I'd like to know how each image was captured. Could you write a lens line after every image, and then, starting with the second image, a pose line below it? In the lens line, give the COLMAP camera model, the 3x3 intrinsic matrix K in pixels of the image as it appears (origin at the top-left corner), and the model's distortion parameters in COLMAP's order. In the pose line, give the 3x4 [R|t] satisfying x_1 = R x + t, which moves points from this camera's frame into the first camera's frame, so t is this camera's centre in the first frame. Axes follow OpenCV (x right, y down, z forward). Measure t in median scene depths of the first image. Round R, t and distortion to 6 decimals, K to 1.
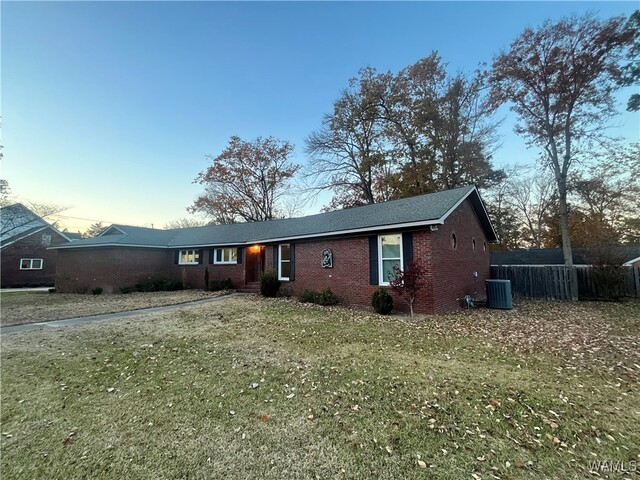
lens RADIAL K [[258.5, 0, 317.7], [0, 258.5, 241.4], [0, 0, 1]] dist [-0.007900, 0.000596]
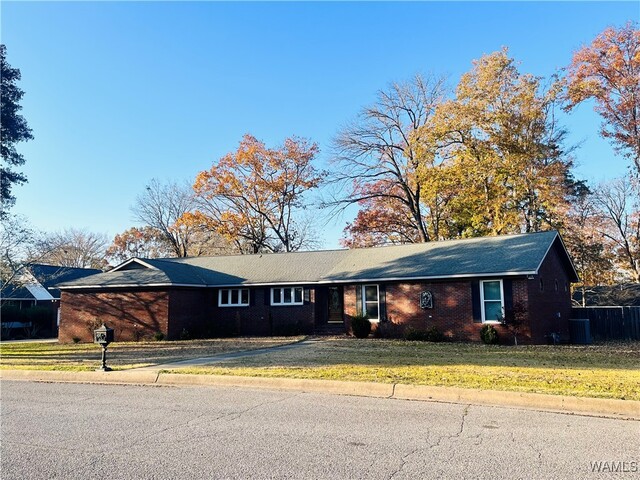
lens RADIAL K [[487.8, 0, 320.6], [0, 487.8, 242.2], [0, 0, 1]] dist [0.040973, 0.004070]
pose [[0.992727, 0.008144, 0.120108, -0.431094], [-0.003317, 0.999181, -0.040335, -0.060275], [-0.120338, 0.039643, 0.991941, -0.642885]]
